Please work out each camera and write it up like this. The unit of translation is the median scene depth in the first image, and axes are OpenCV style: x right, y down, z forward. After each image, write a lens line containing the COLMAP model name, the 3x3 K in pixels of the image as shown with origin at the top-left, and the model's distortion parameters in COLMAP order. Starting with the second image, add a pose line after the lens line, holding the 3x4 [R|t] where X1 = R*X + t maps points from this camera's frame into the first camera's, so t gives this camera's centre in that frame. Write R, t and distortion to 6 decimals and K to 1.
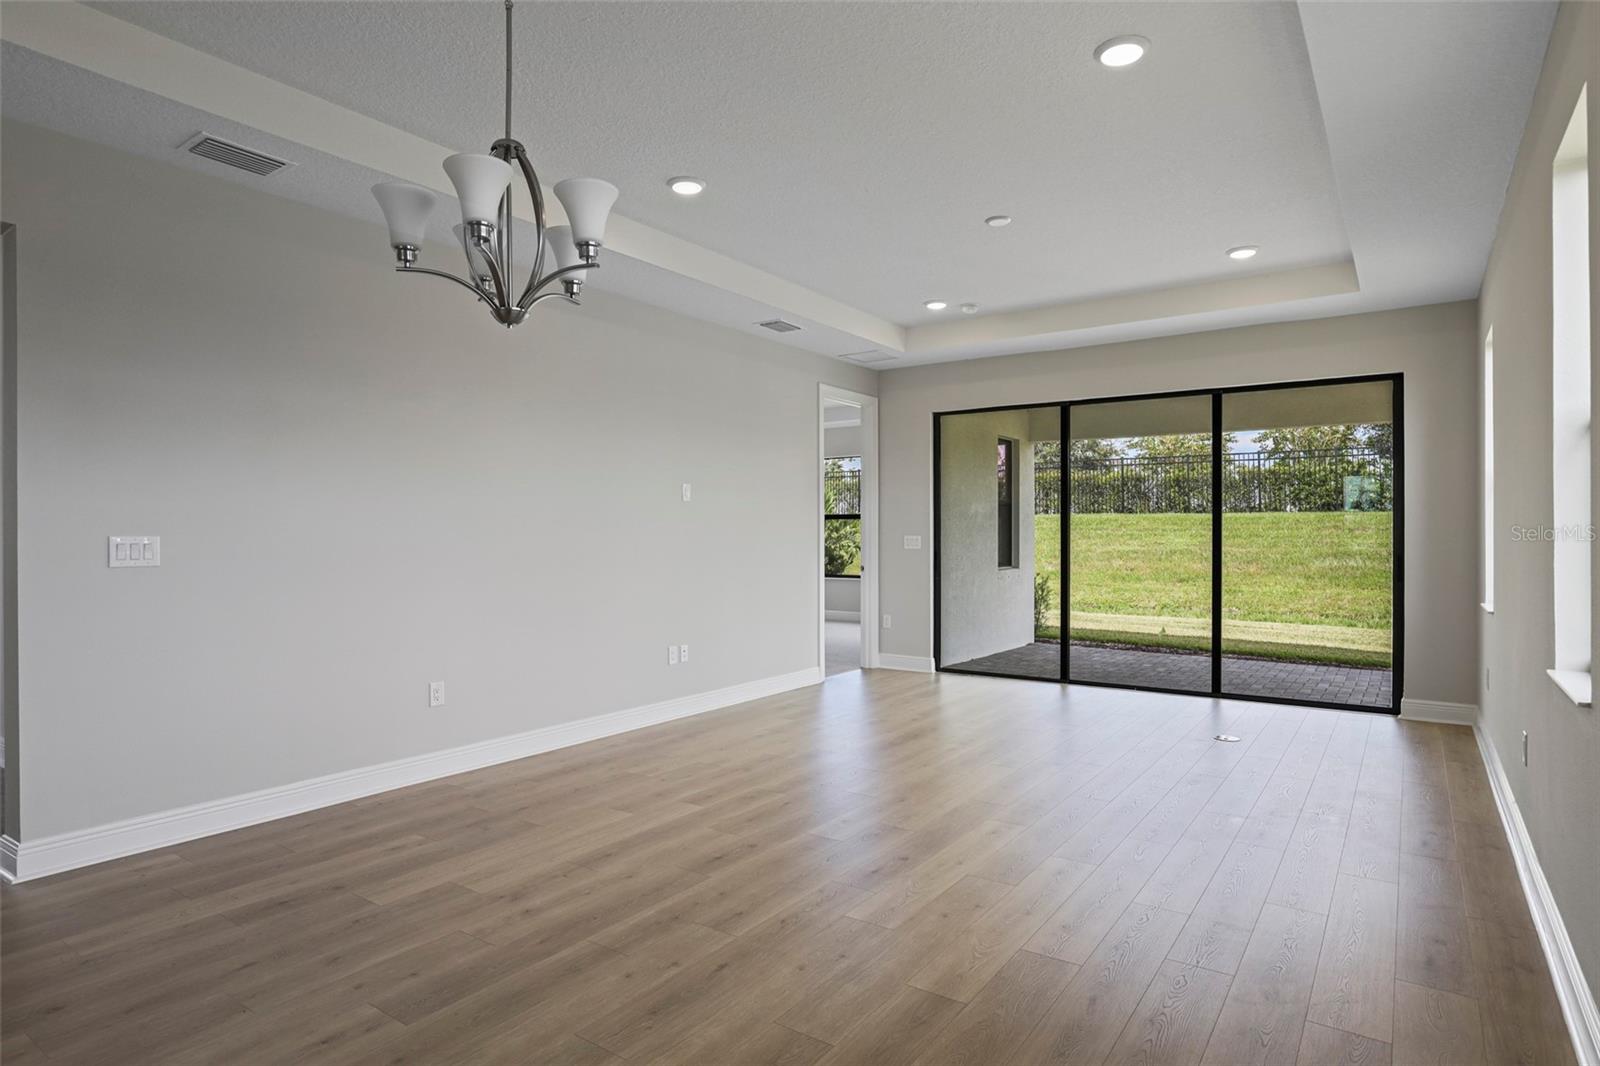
lens RADIAL K [[874.1, 0, 803.4], [0, 874.1, 535.3], [0, 0, 1]] dist [-0.018178, 0.000903]
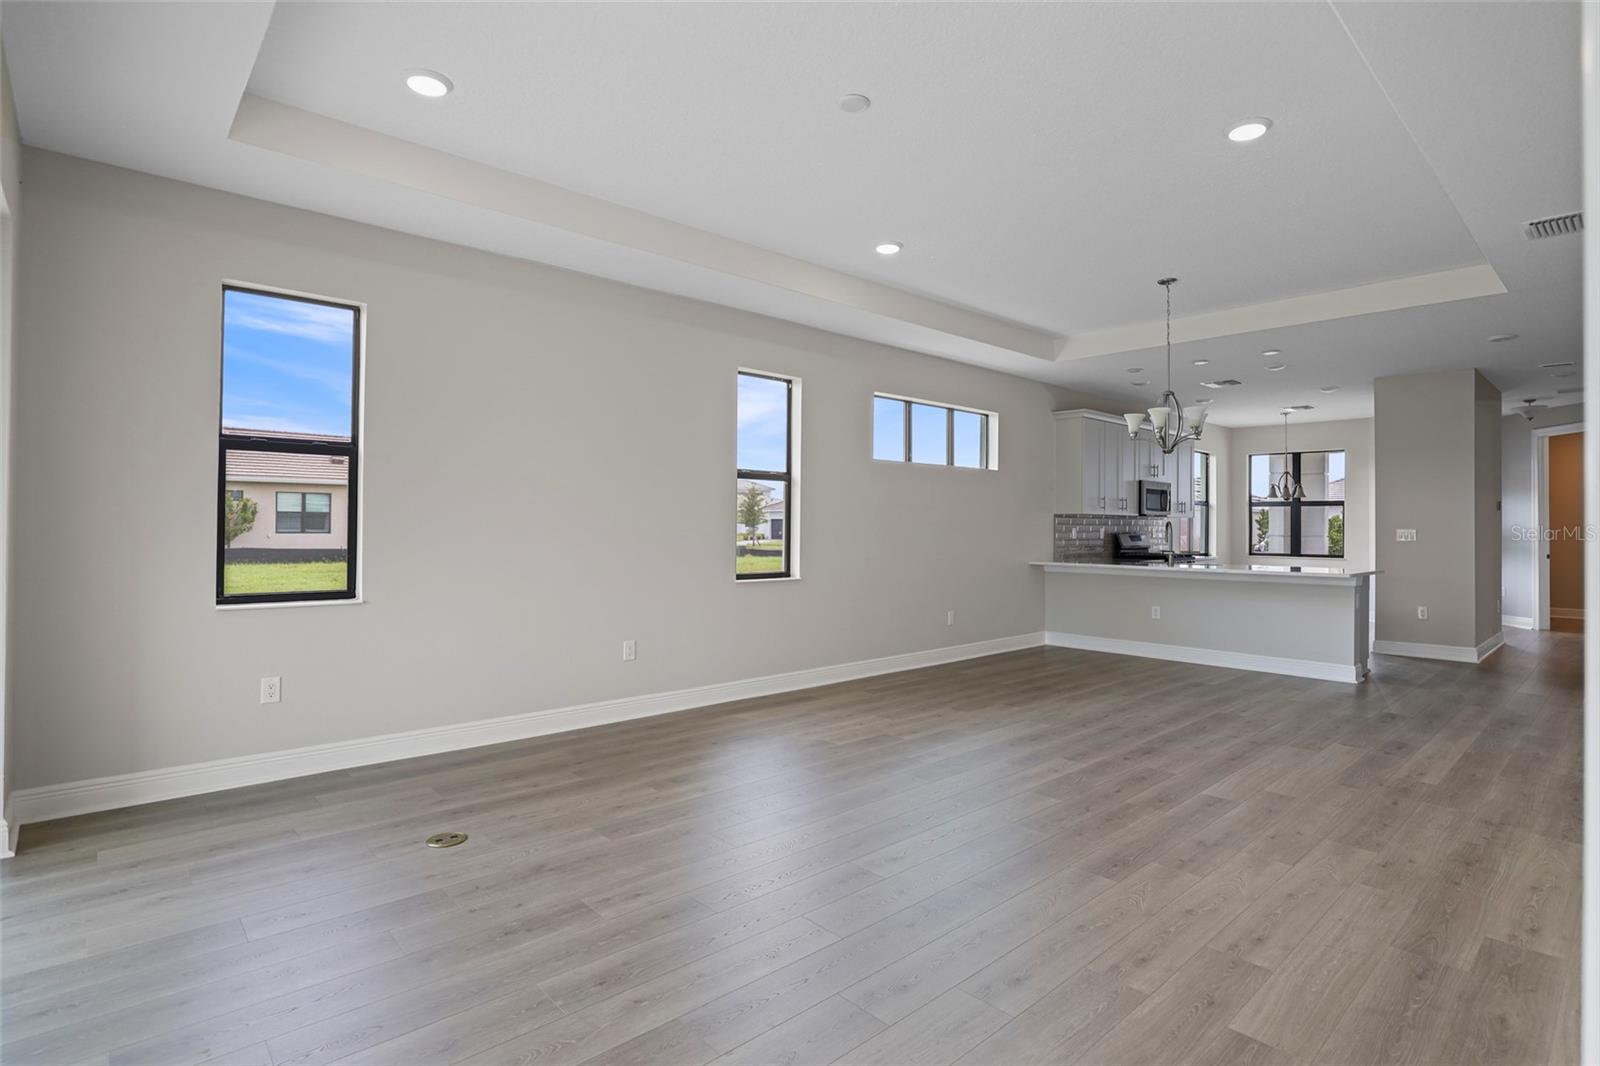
lens RADIAL K [[793.5, 0, 804.1], [0, 793.5, 520.1], [0, 0, 1]] dist [-0.024101, 0.000837]
pose [[-0.974967, -0.004232, 0.222308, 0.081450], [-0.005305, 0.999977, -0.004231, -0.000509], [-0.222285, -0.005305, -0.974967, 1.199669]]
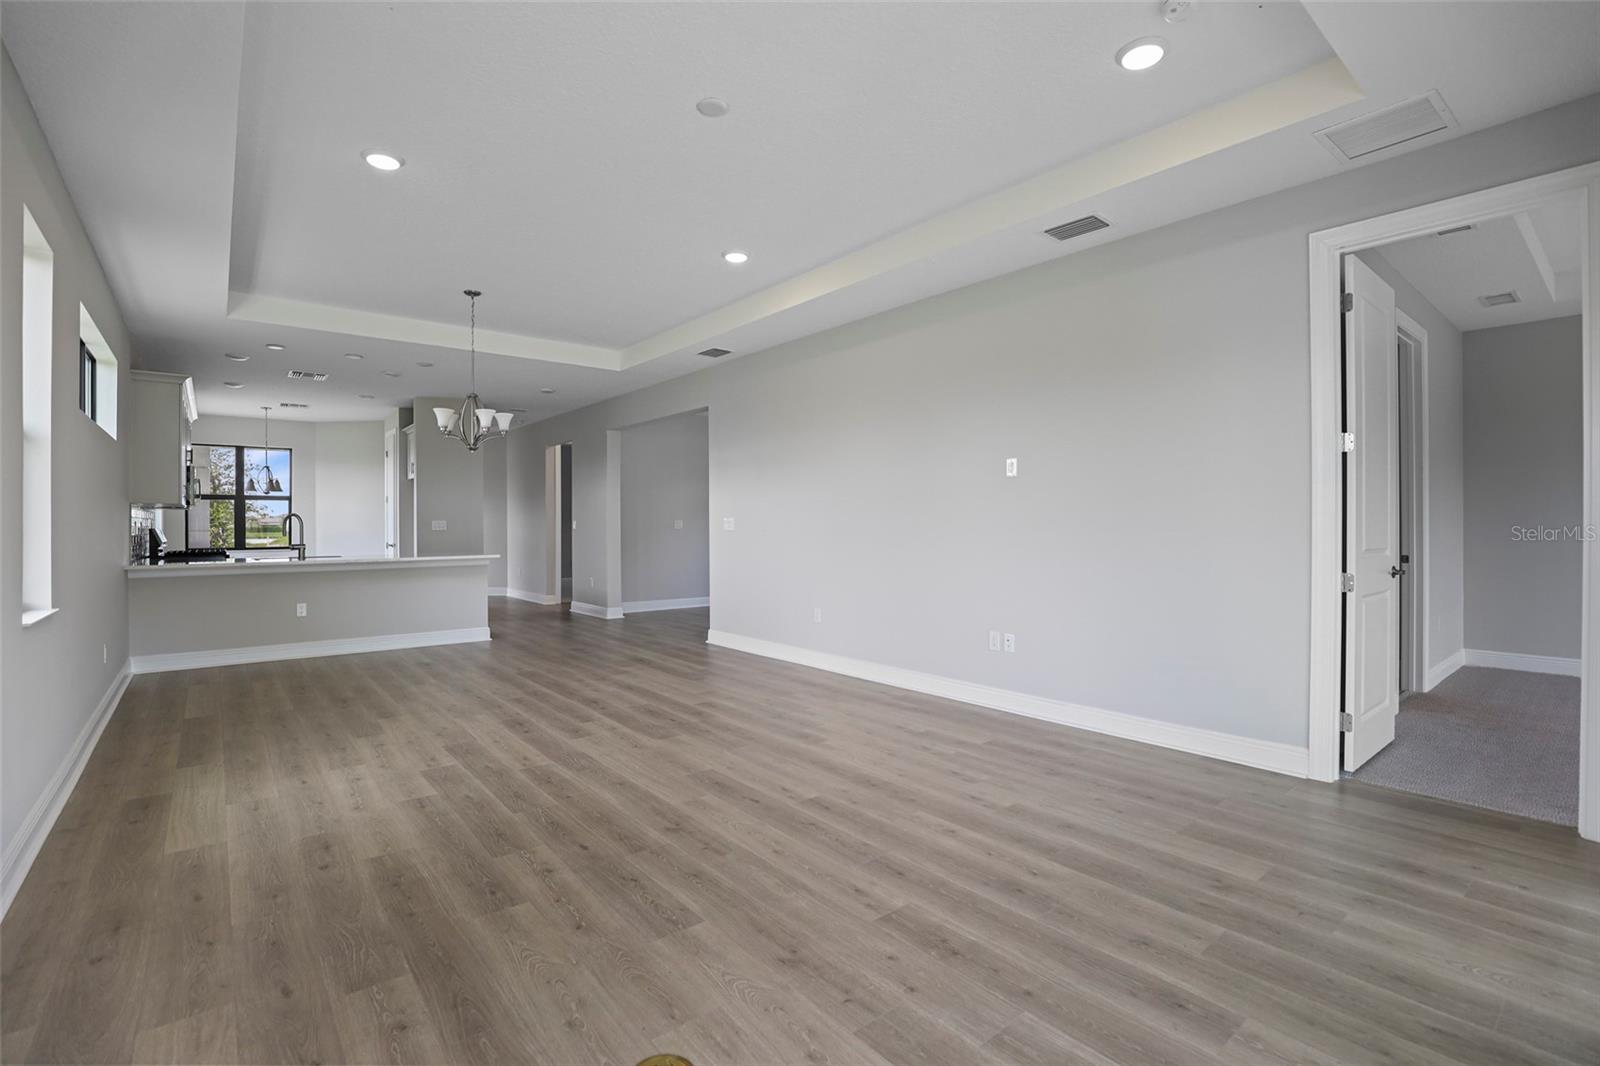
lens RADIAL K [[734.6, 0, 804.2], [0, 734.6, 526.7], [0, 0, 1]] dist [-0.028341, 0.000786]
pose [[-0.270251, 0.007239, -0.962763, 0.596922], [0.002010, 0.999974, 0.006955, 0.006487], [0.962788, -0.000056, -0.270259, 0.903070]]
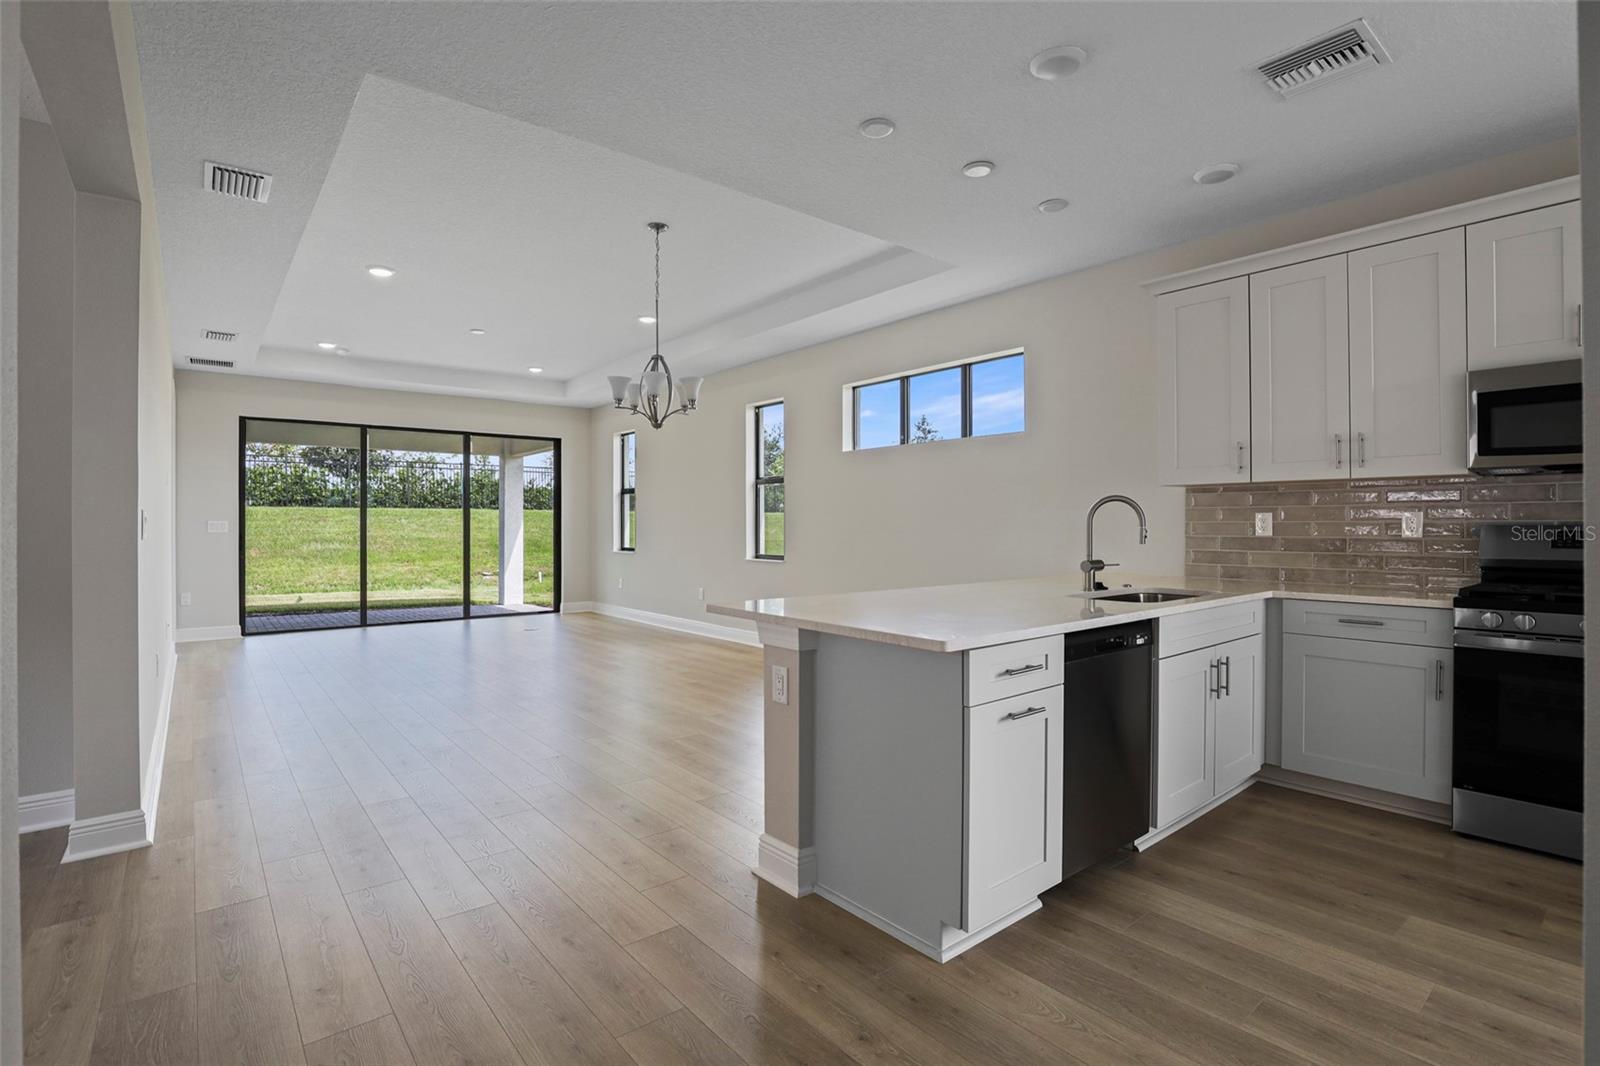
lens RADIAL K [[756.6, 0, 804.4], [0, 756.6, 522.9], [0, 0, 1]] dist [-0.028224, 0.000499]
pose [[0.267269, 0.002737, 0.963618, -0.723981], [0.004961, 0.999979, -0.004216, 0.013111], [-0.963609, 0.005908, 0.267250, 0.005258]]
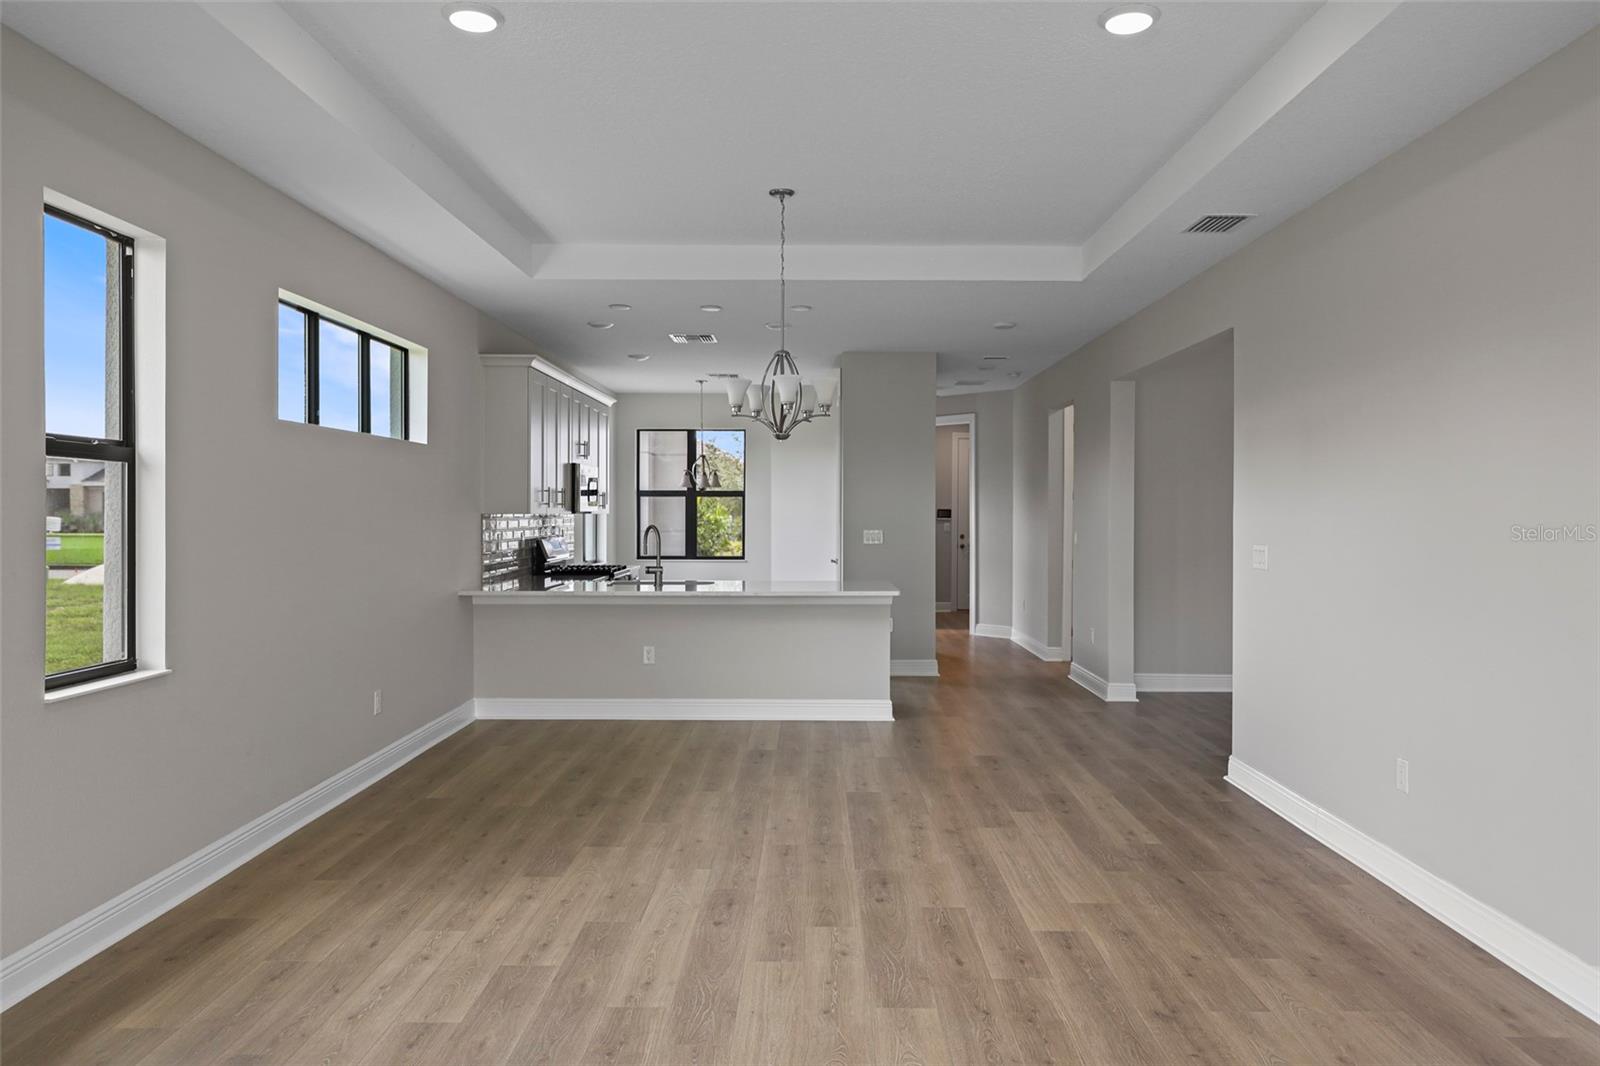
lens RADIAL K [[1094.9, 0, 802.4], [0, 1094.9, 525.0], [0, 0, 1]] dist [0.001805, 0.003392]
pose [[-0.826229, 0.007691, -0.563282, 0.336234], [-0.002197, 0.999855, 0.016875, -0.026228], [0.563330, 0.015180, -0.826092, 0.987047]]
